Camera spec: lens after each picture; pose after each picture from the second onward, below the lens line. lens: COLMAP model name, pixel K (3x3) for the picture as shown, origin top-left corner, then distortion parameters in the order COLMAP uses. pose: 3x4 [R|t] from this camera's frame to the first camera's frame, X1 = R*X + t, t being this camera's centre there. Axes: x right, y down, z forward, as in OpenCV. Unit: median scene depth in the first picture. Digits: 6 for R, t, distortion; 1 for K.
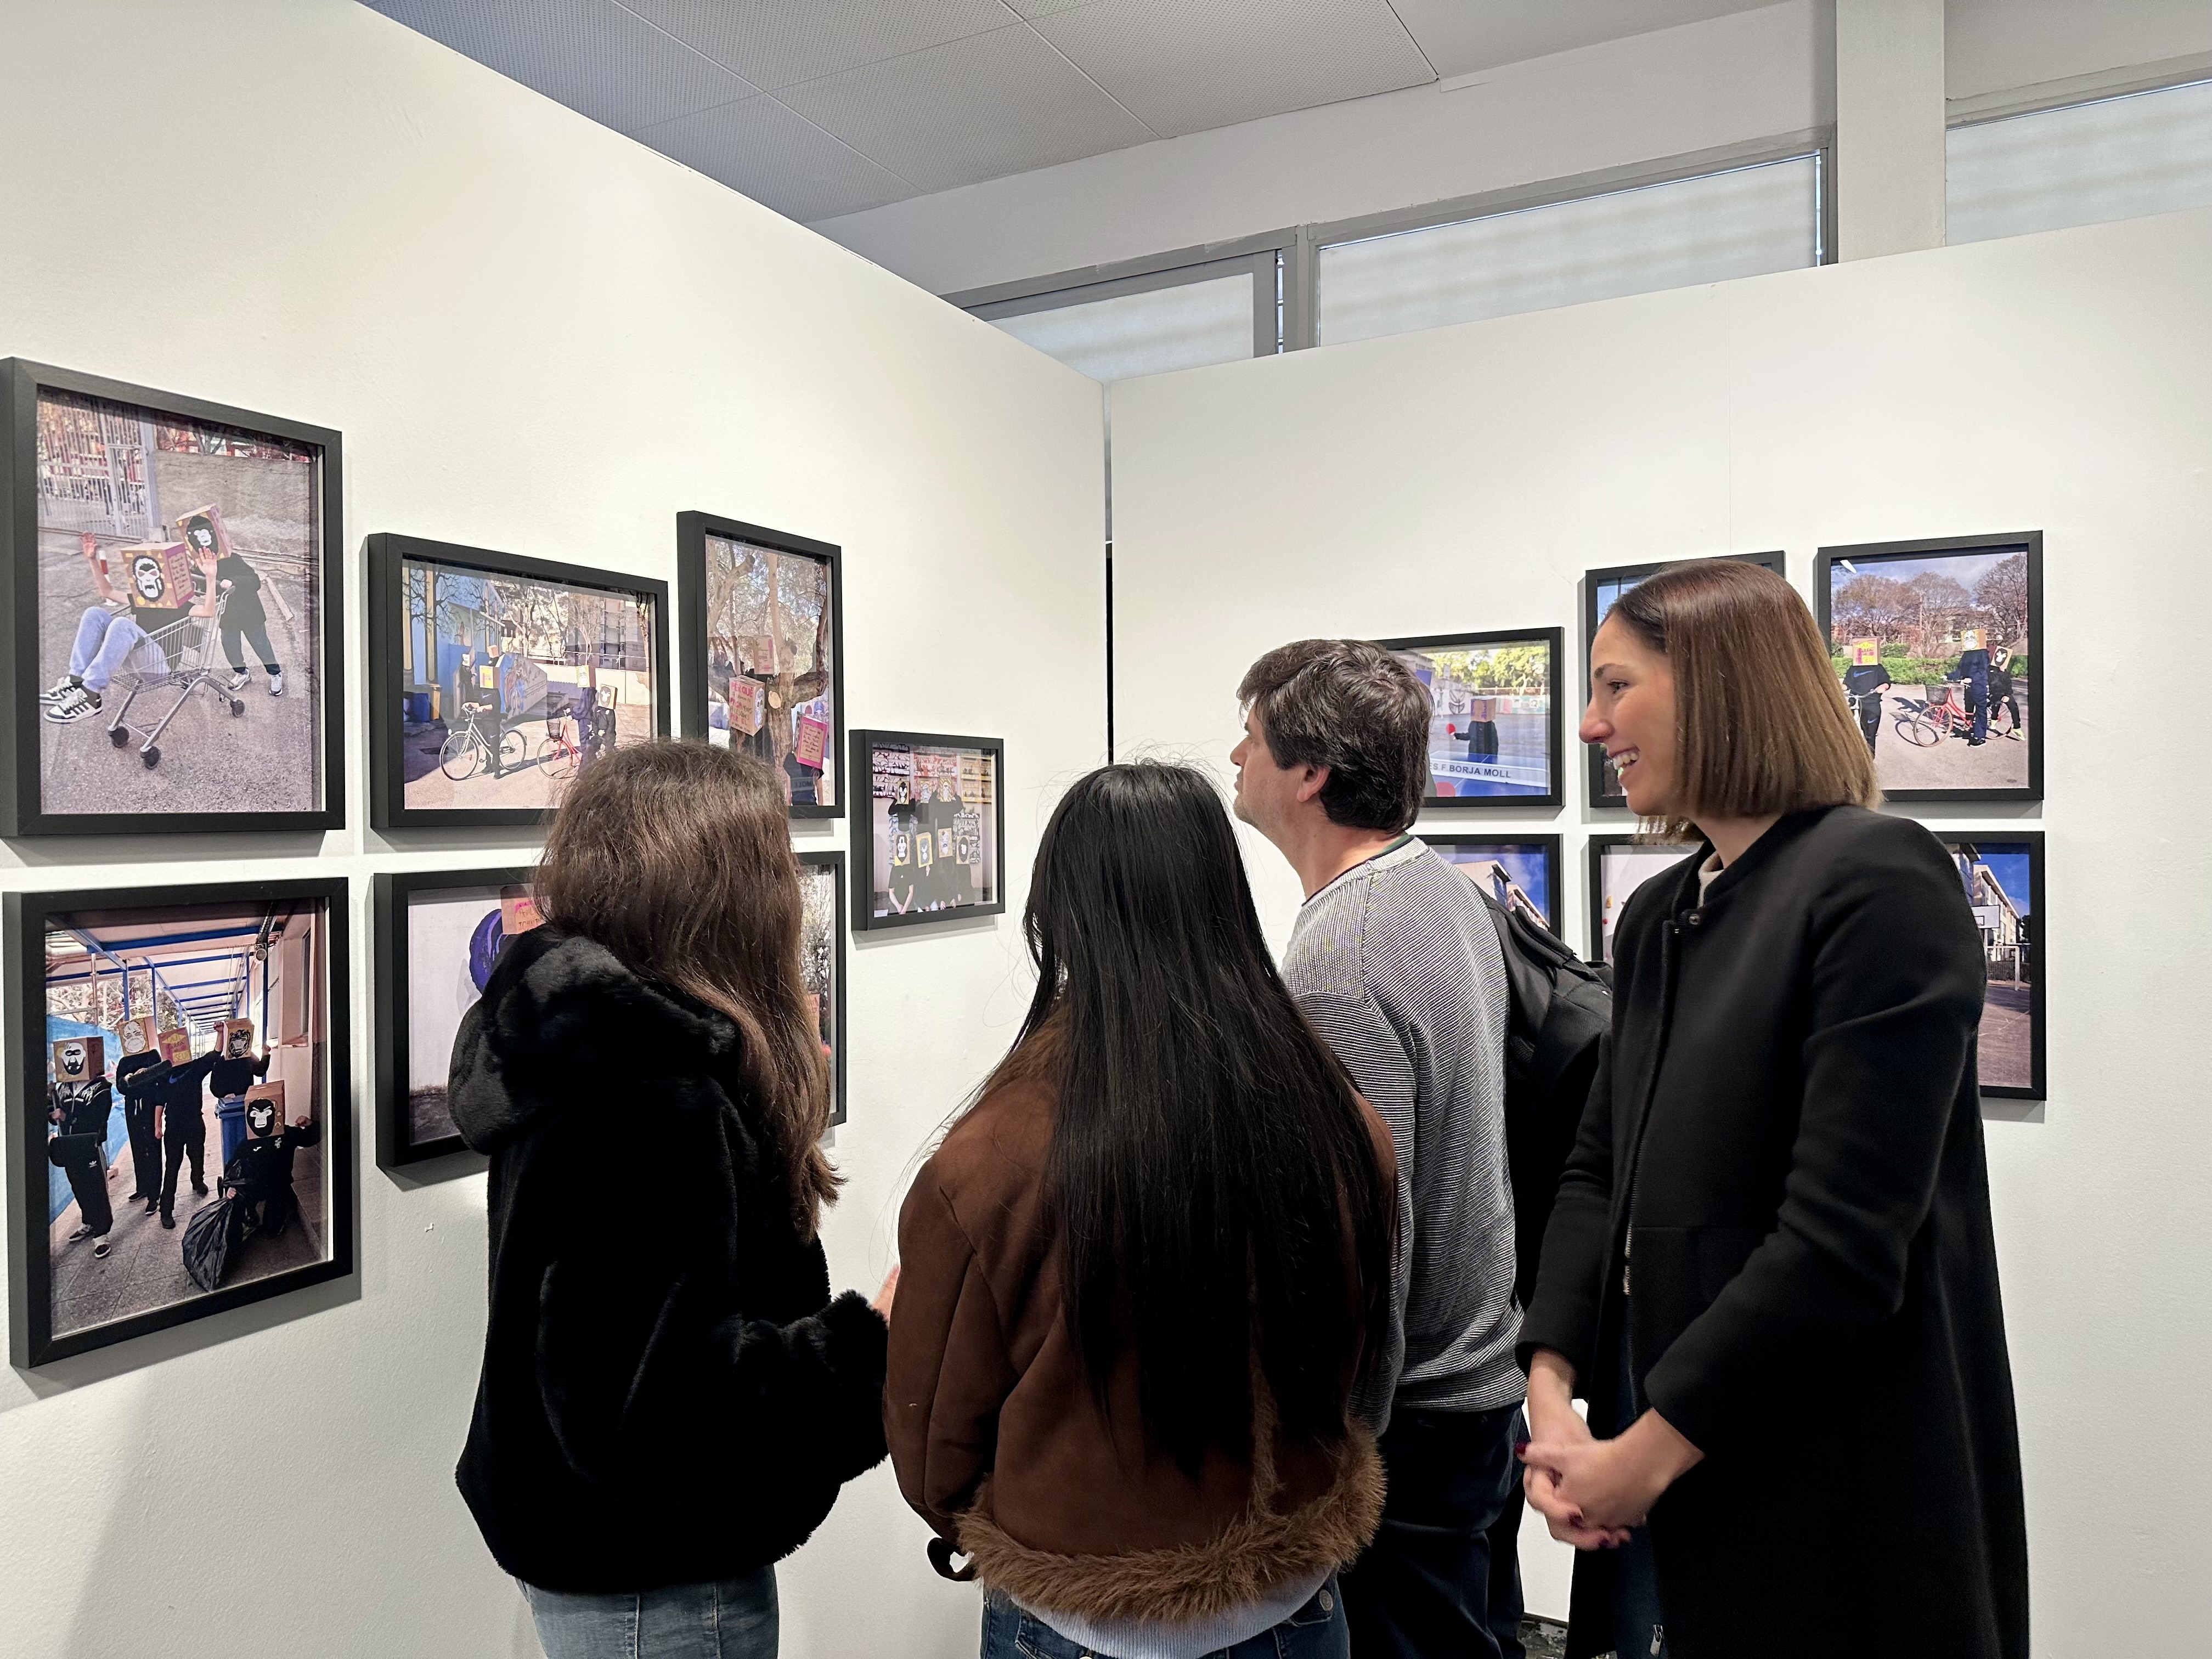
lens RADIAL K [[1575.4, 0, 1106.0], [0, 1575.4, 829.5], [0, 0, 1]] dist [0.000112, -0.004300]
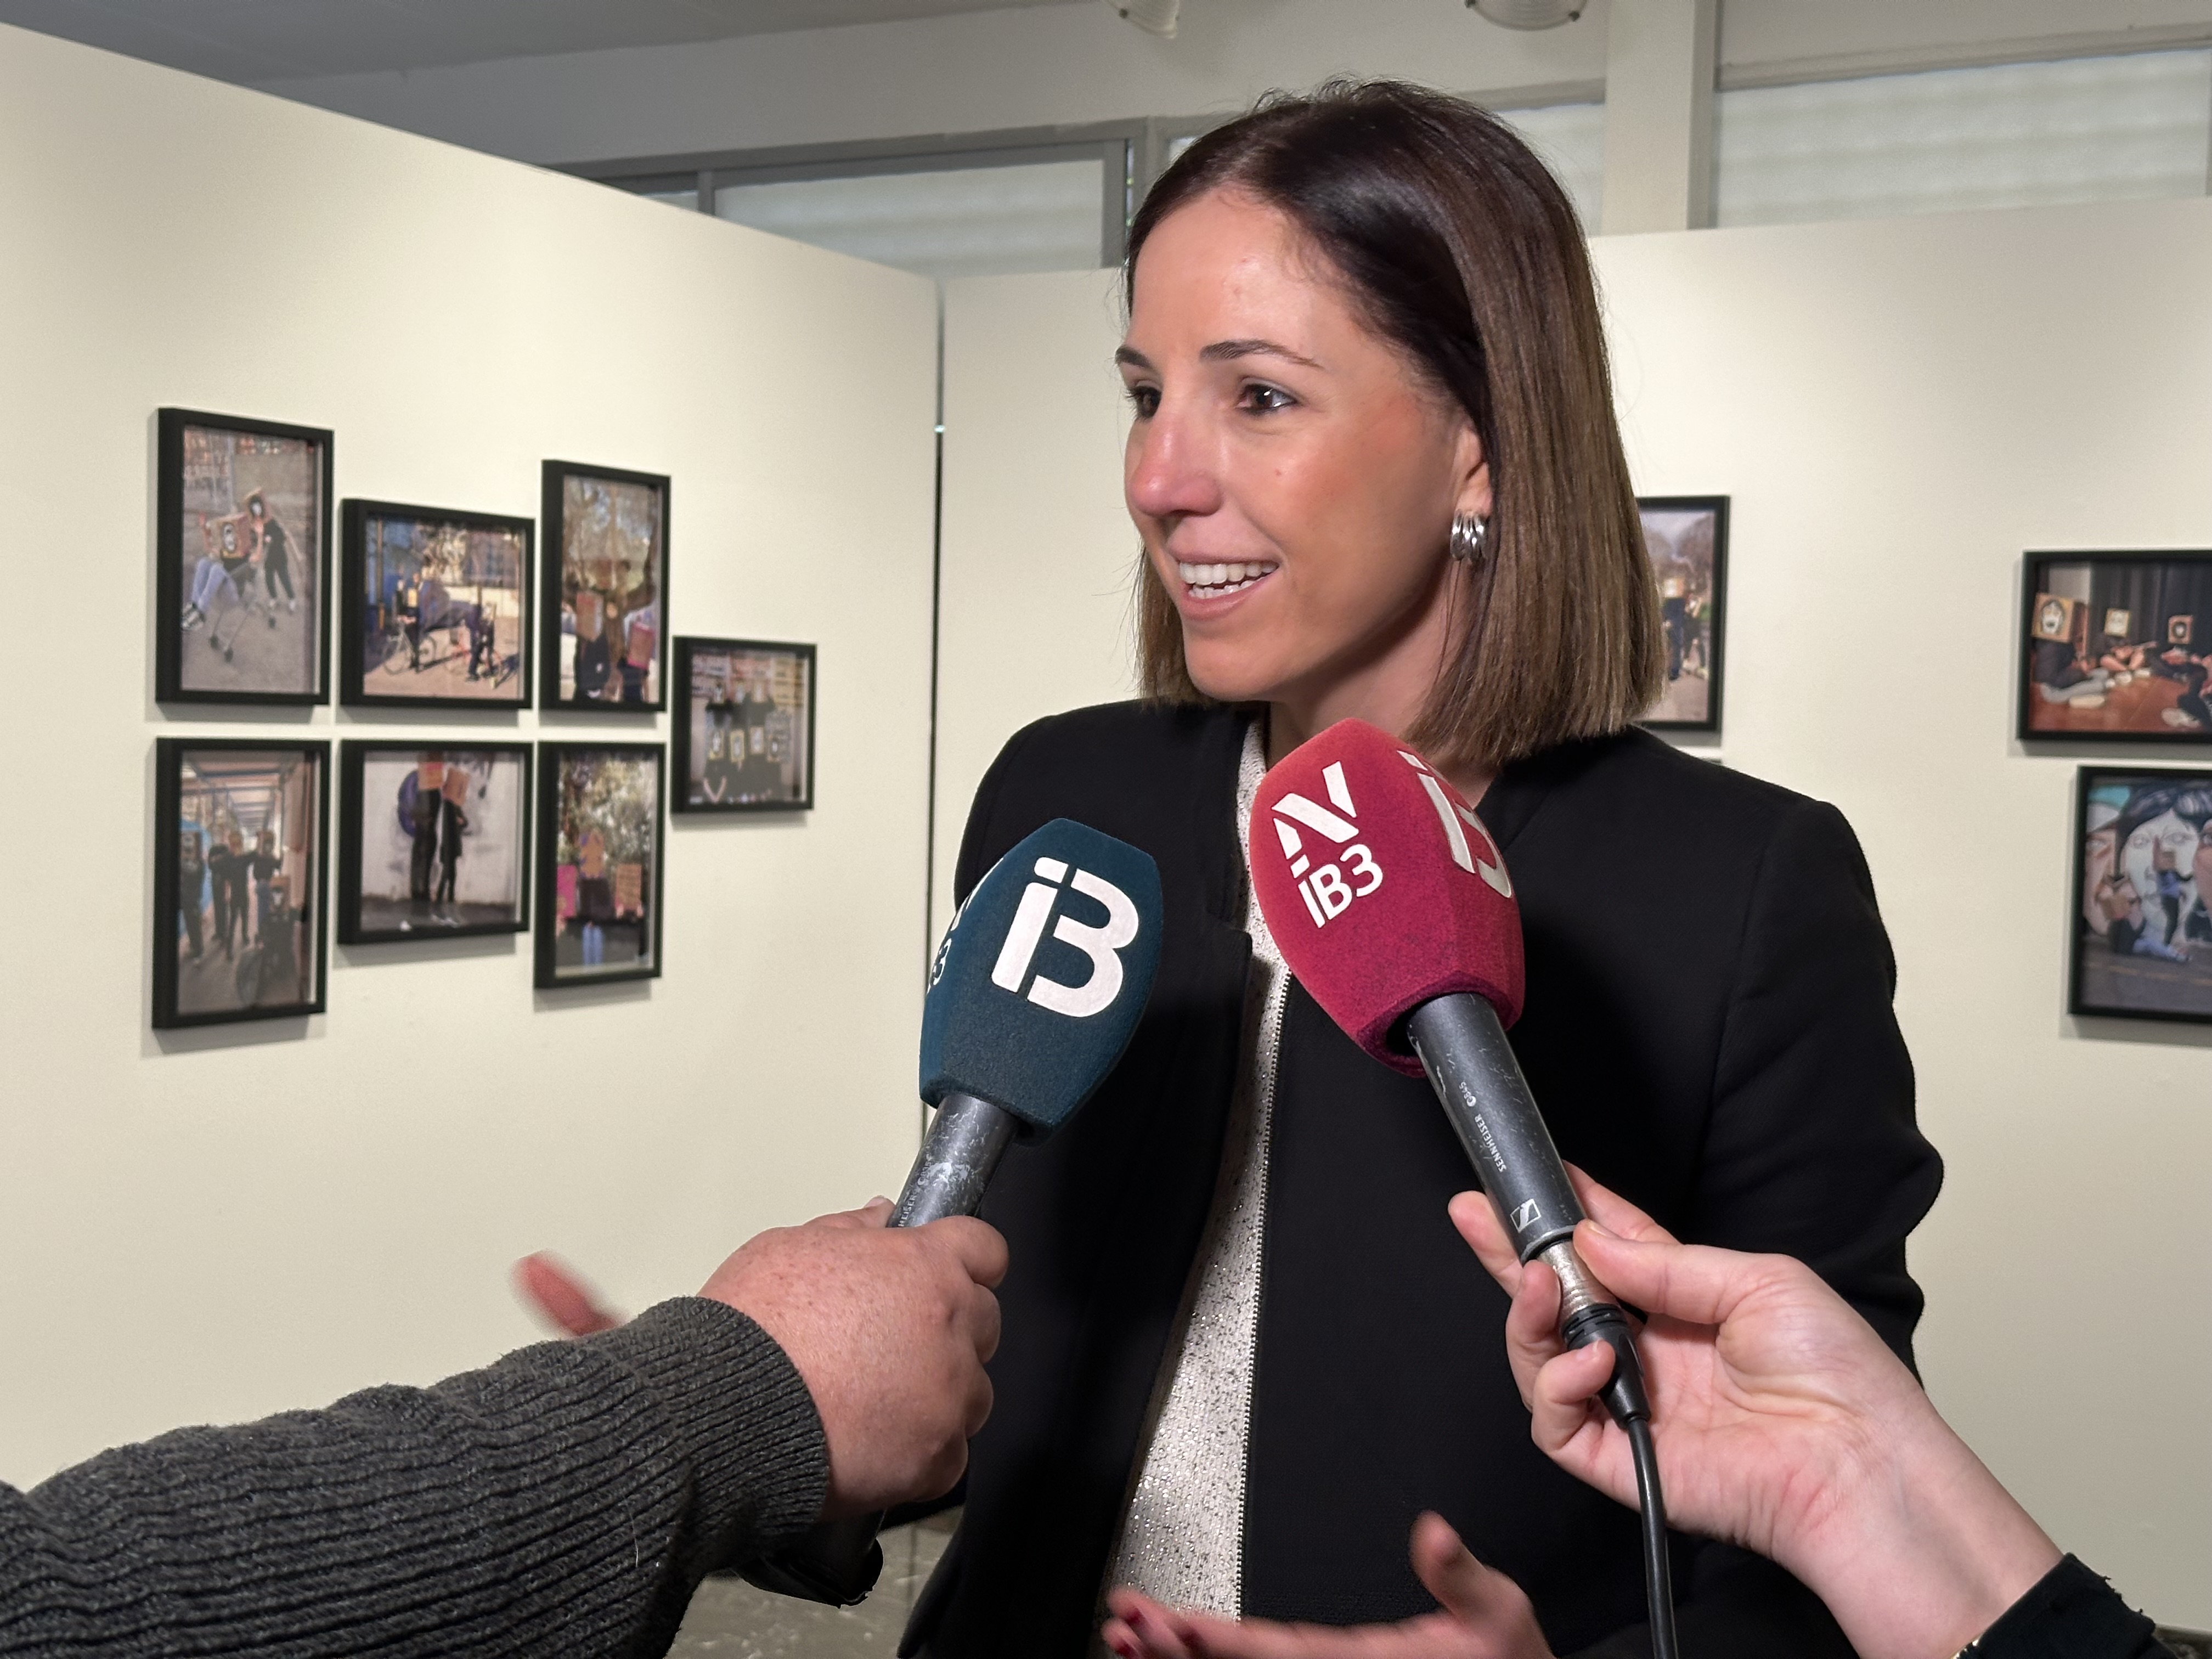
lens RADIAL K [[3334.5, 0, 1106.0], [0, 3334.5, 829.5], [0, 0, 1]] dist [0.017473, 0.057168]
pose [[0.999307, 0.033210, -0.016797, 0.241676], [-0.032947, 0.999334, 0.015699, 0.035208], [0.017307, -0.015134, 0.999736, -1.746504]]
